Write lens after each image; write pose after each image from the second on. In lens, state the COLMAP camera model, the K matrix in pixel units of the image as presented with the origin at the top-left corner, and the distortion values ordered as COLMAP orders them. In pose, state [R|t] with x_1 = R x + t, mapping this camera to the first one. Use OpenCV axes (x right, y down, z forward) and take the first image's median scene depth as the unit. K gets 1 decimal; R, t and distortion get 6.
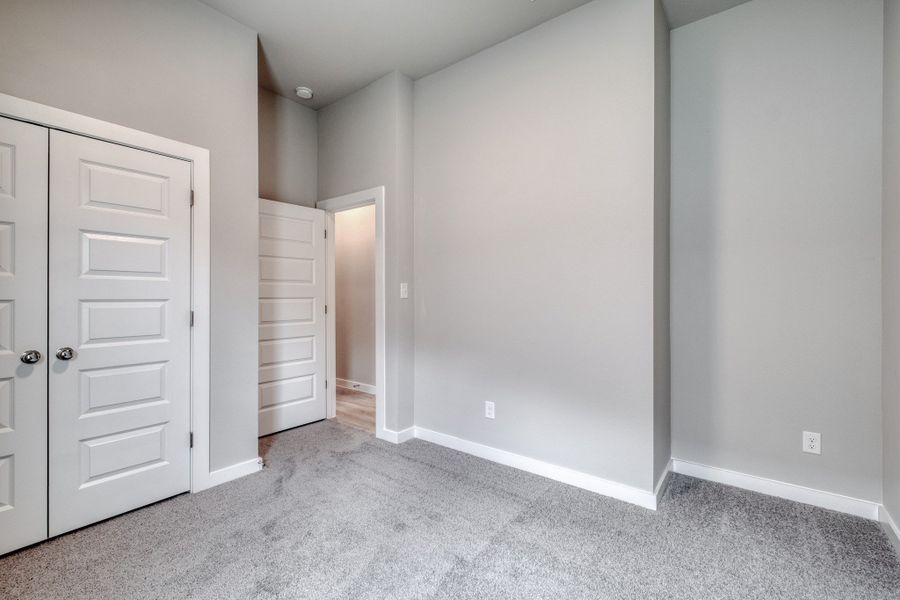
lens RADIAL K [[387.2, 0, 452.5], [0, 387.2, 297.5], [0, 0, 1]] dist [0.000277, -0.000228]
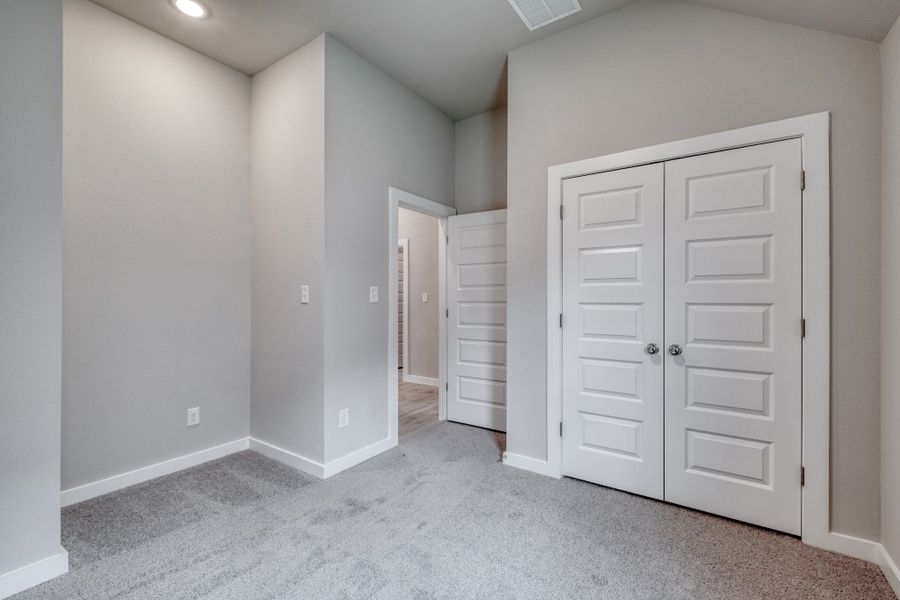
lens RADIAL K [[406.7, 0, 450.0], [0, 406.7, 300.0], [0, 0, 1]] dist [0.002527, 0.000331]
pose [[0.022499, 0.000747, -0.999747, 0.202042], [-0.004571, 0.999989, 0.000644, -0.001502], [0.999736, 0.004556, 0.022502, 0.279790]]
